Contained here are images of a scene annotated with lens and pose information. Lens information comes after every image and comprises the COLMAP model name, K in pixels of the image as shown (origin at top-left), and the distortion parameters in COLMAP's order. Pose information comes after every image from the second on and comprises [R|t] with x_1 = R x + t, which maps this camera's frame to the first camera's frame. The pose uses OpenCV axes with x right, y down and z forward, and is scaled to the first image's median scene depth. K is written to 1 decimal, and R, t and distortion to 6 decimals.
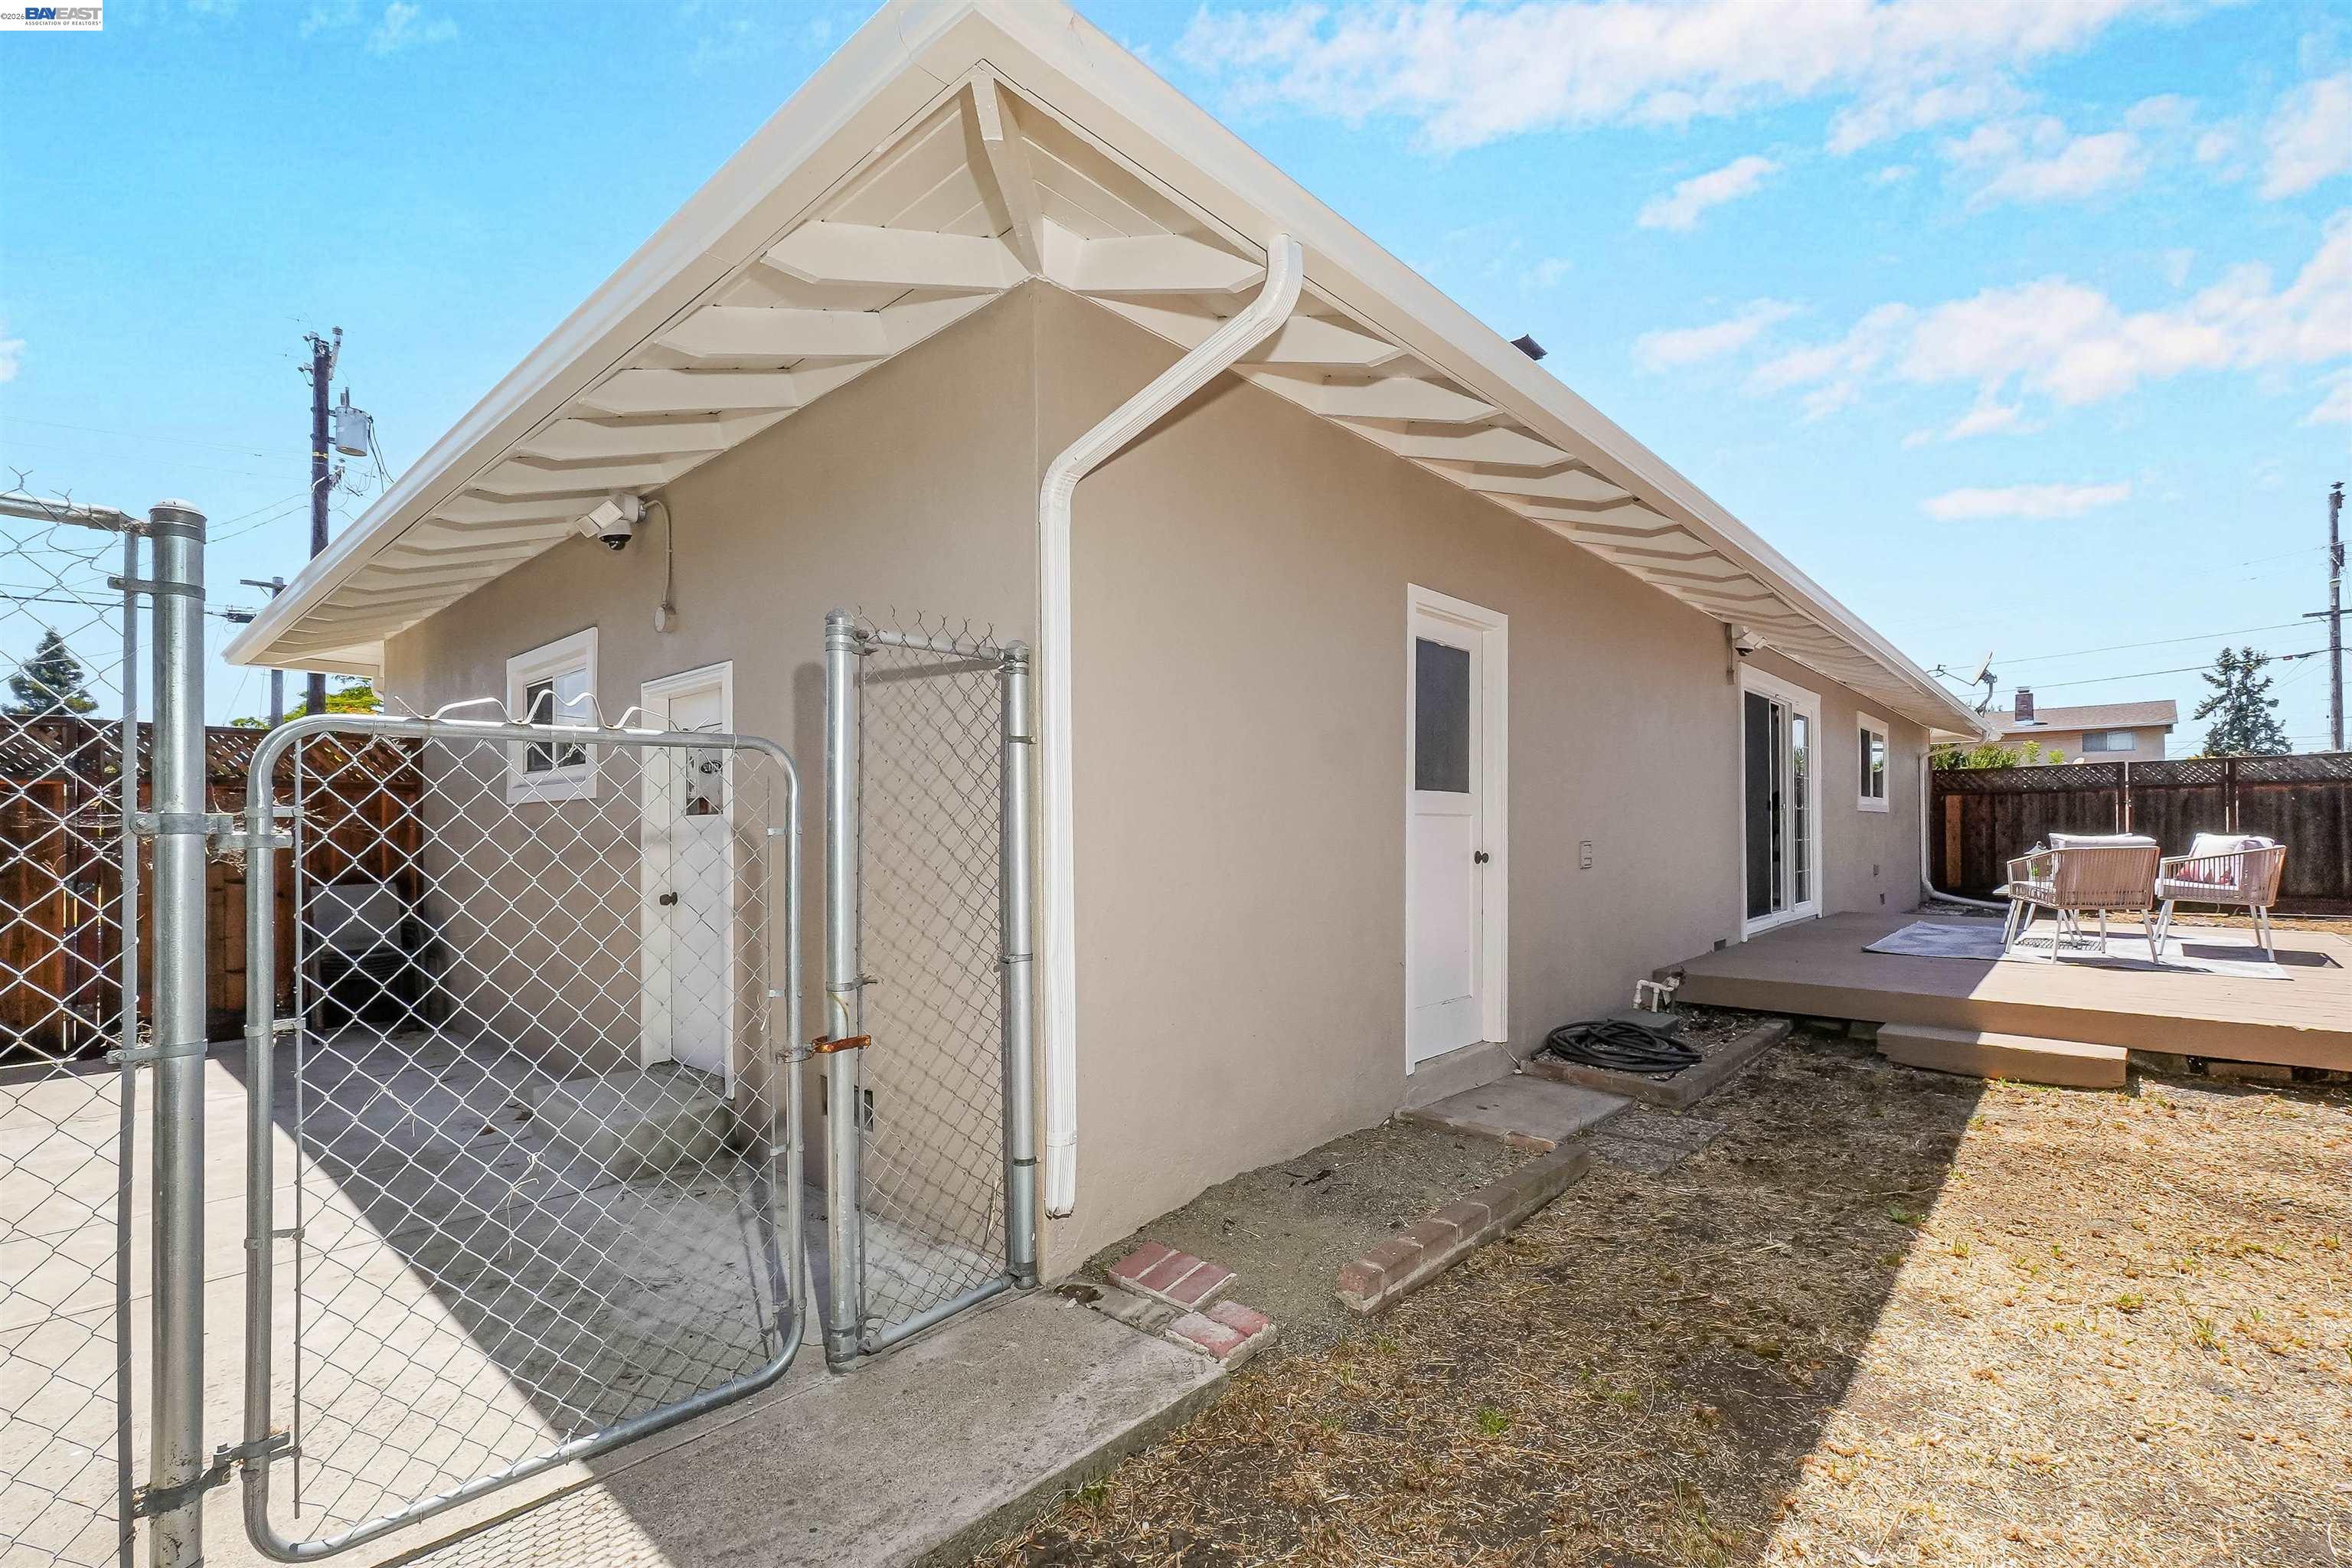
lens RADIAL K [[1031.7, 0, 1175.4], [0, 1031.7, 809.6], [0, 0, 1]] dist [-0.002912, -0.000110]
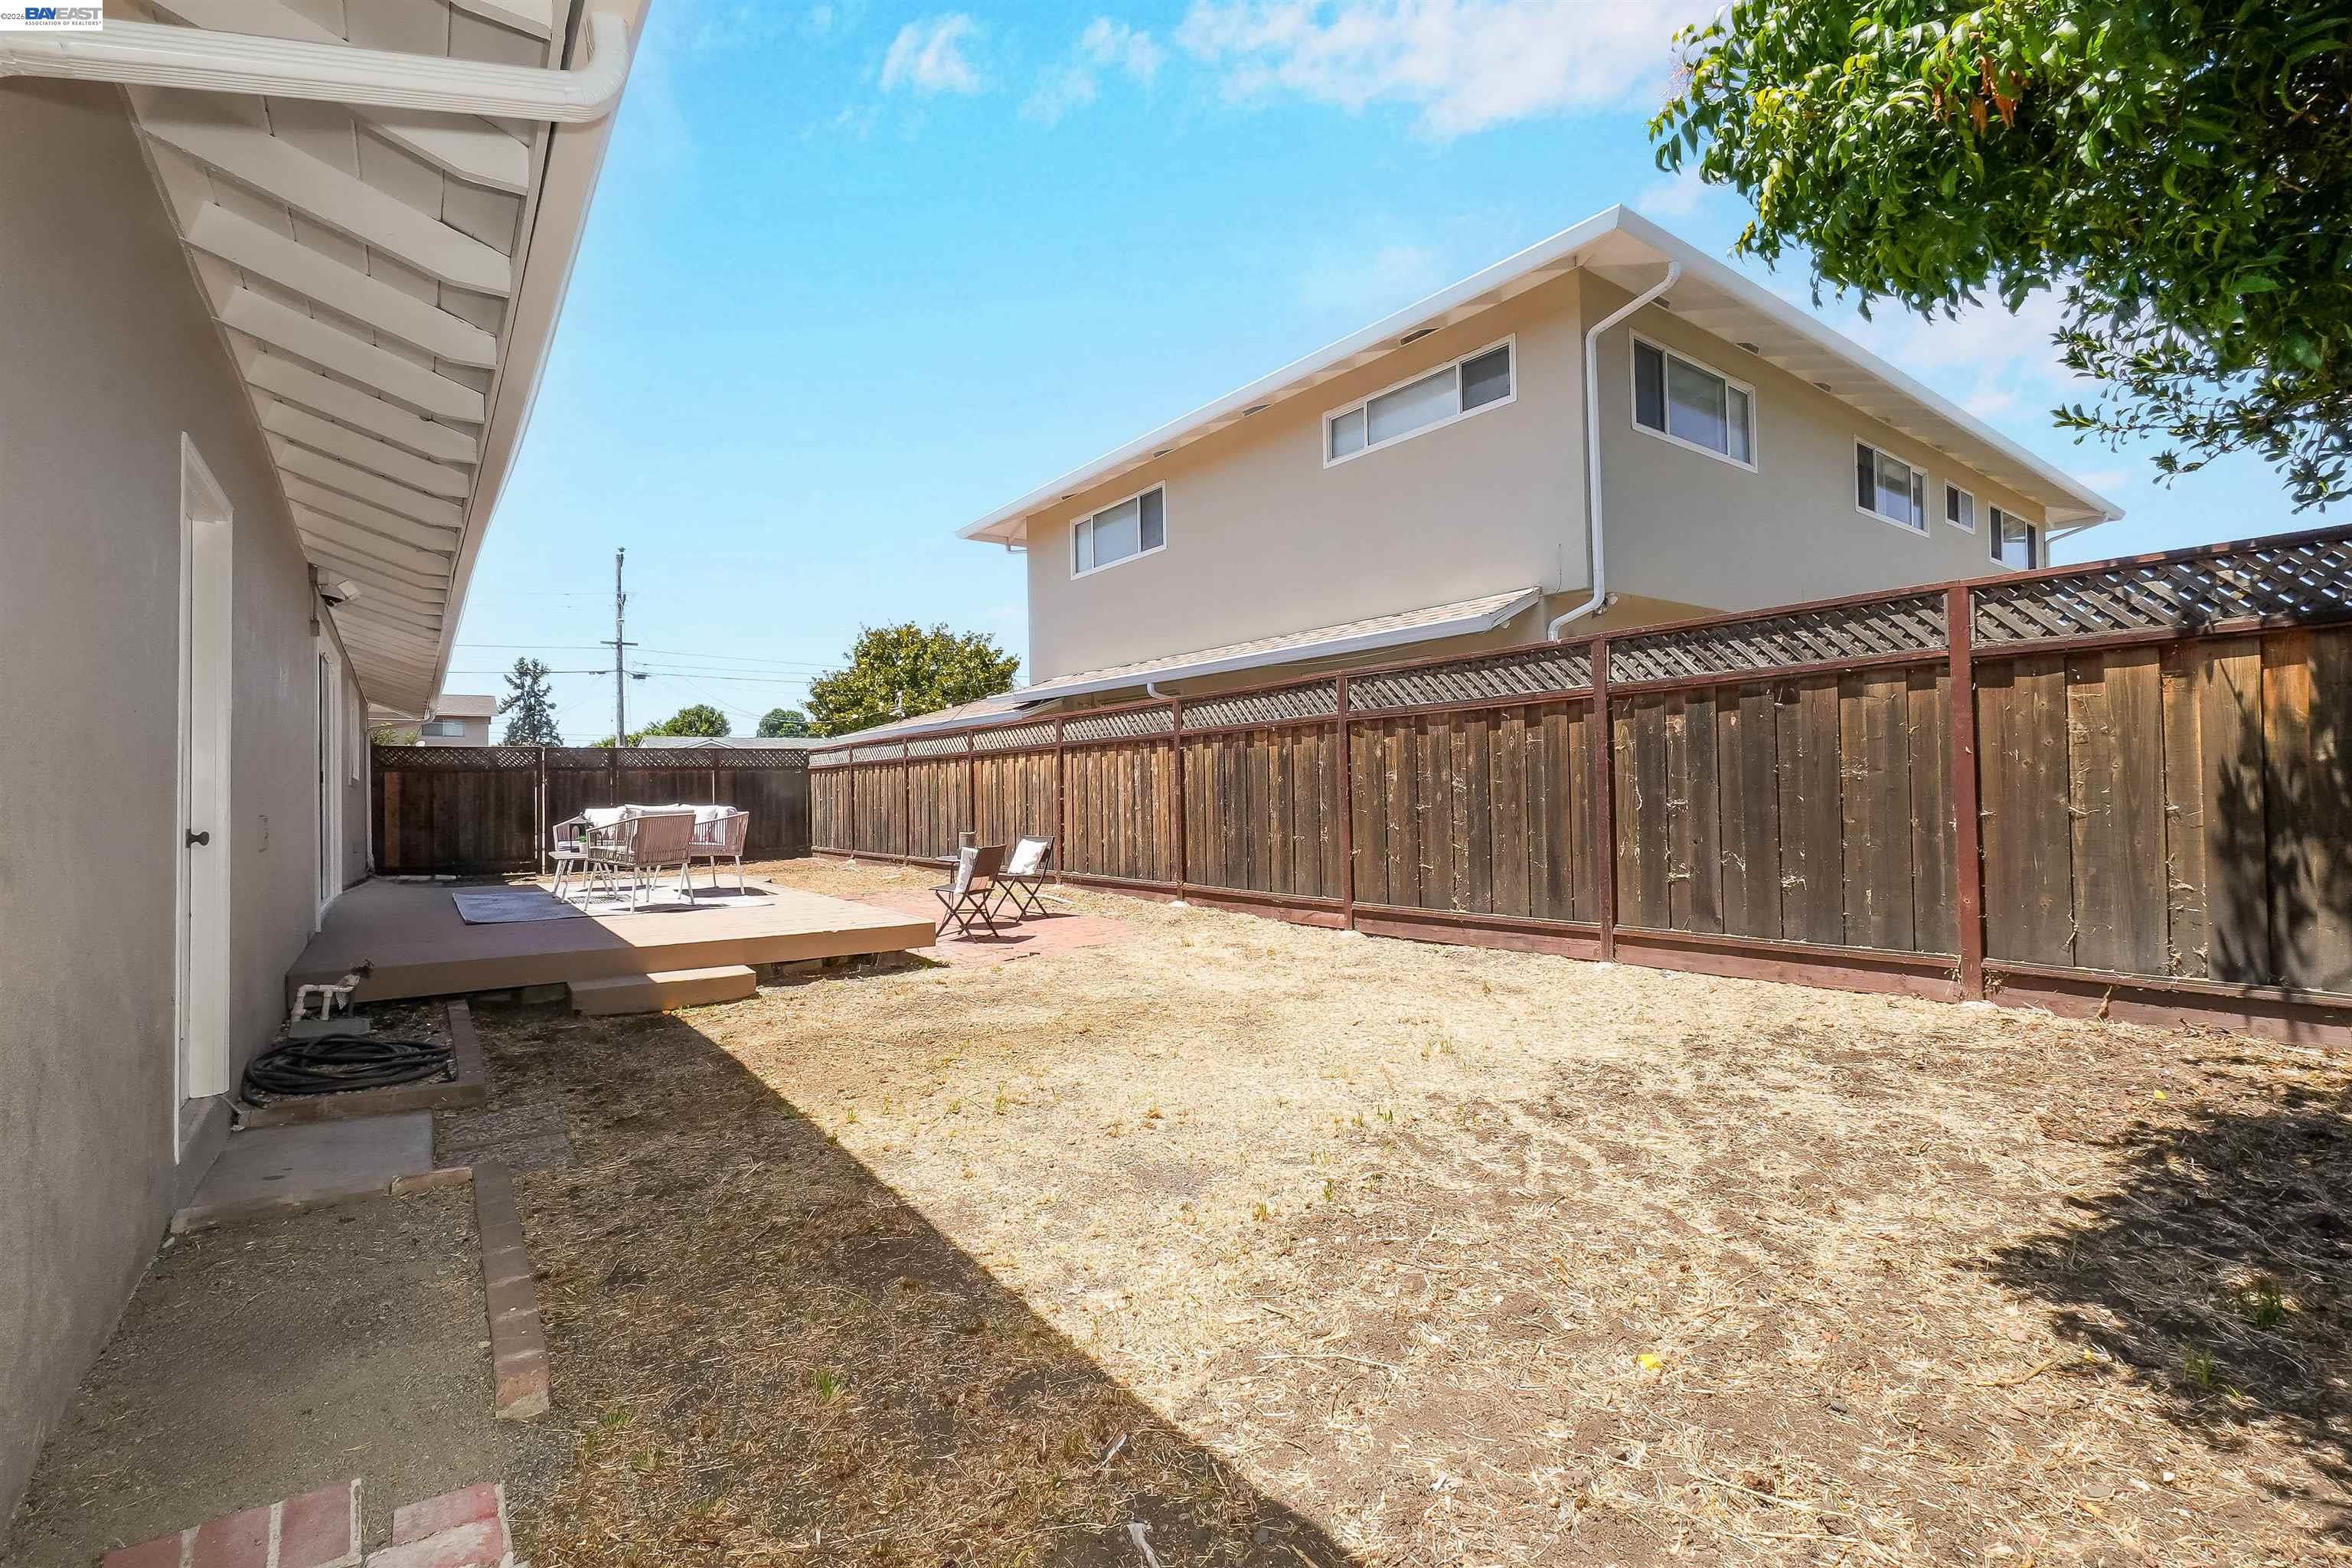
lens RADIAL K [[1029.0, 0, 1165.6], [0, 1029.0, 775.9], [0, 0, 1]] dist [-0.001814, -0.000379]
pose [[0.194401, 0.023173, 0.980648, -0.265255], [-0.011153, 0.999709, -0.021412, 0.011416], [-0.980859, -0.006775, 0.194603, 0.212800]]
